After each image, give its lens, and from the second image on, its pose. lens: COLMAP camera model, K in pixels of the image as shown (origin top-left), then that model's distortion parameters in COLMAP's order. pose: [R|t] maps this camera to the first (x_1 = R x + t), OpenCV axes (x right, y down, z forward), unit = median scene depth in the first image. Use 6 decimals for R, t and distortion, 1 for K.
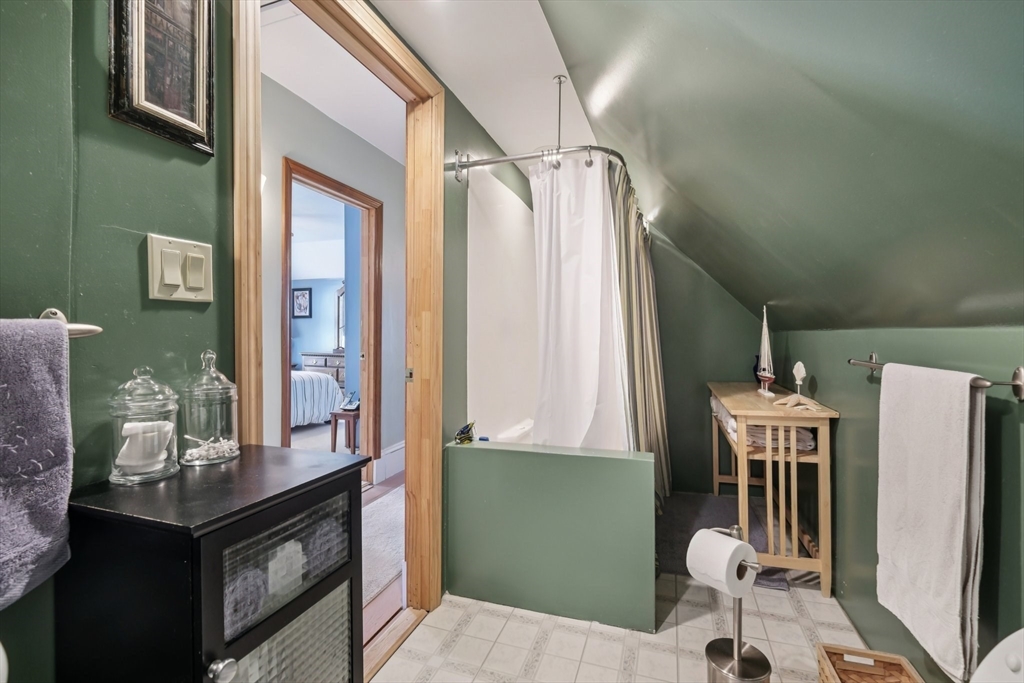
lens RADIAL K [[449.6, 0, 517.1], [0, 449.6, 338.7], [0, 0, 1]] dist [-0.001868, -0.000957]
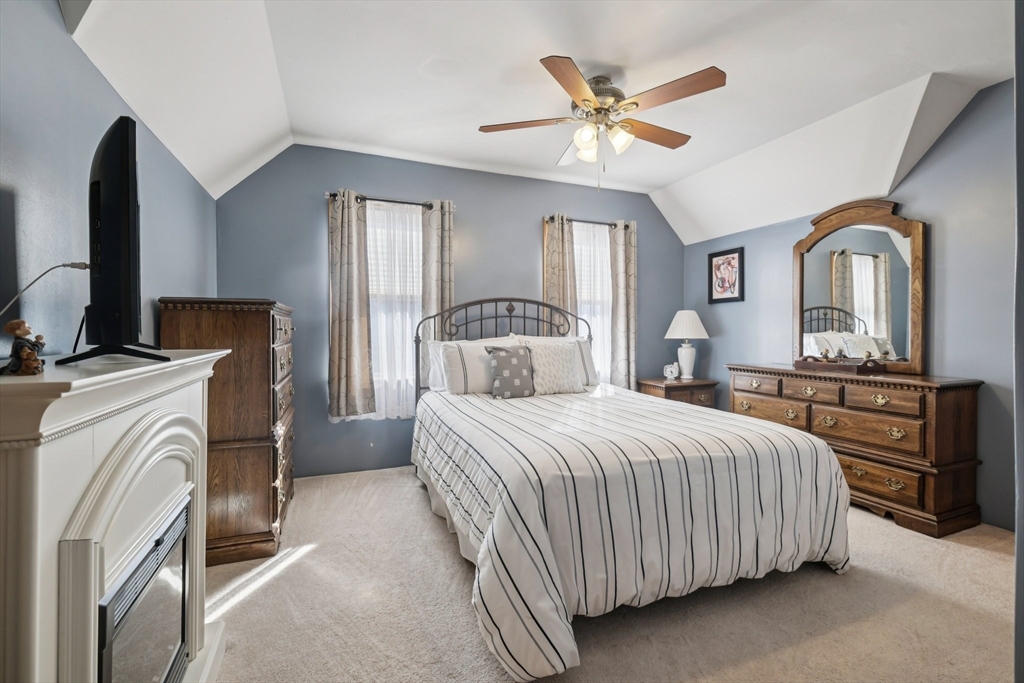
lens RADIAL K [[449.6, 0, 514.5], [0, 449.6, 334.3], [0, 0, 1]] dist [-0.001868, -0.000957]
pose [[0.659837, -0.005429, -0.751389, -0.243847], [0.002927, 0.999985, -0.004656, -0.004002], [0.751403, 0.000873, 0.659843, 0.451526]]
